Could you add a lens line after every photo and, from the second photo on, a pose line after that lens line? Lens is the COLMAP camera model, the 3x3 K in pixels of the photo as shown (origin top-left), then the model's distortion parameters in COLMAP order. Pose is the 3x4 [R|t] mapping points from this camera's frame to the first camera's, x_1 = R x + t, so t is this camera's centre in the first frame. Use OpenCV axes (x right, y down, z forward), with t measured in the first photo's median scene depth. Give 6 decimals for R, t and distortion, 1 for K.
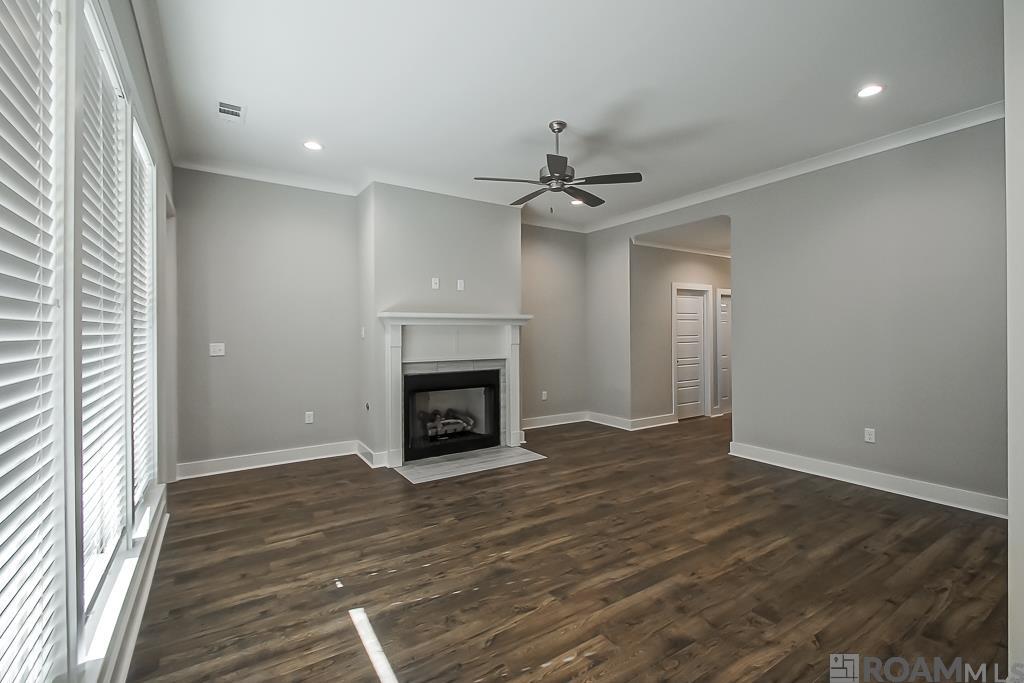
lens RADIAL K [[451.7, 0, 509.7], [0, 451.7, 334.2], [0, 0, 1]] dist [0.025010, 0.000004]
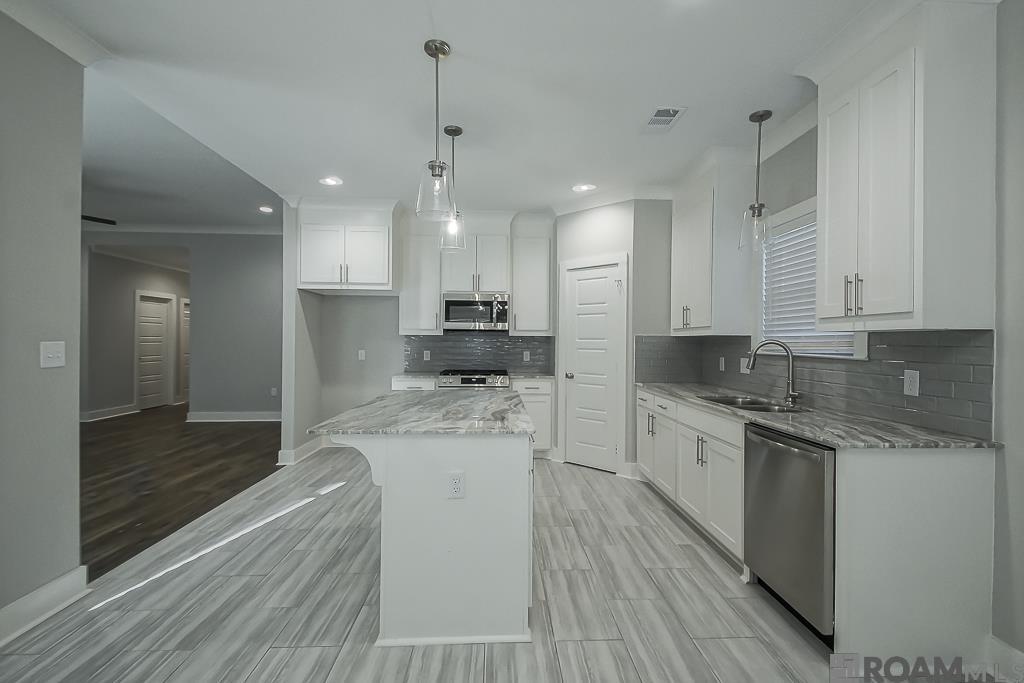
lens RADIAL K [[454.3, 0, 516.2], [0, 454.3, 341.2], [0, 0, 1]] dist [0.033620, -0.016889]
pose [[0.499775, 0.008883, 0.866109, -0.306426], [-0.007268, 0.999955, -0.006062, 0.029674], [-0.866125, -0.003265, 0.499818, -0.755949]]
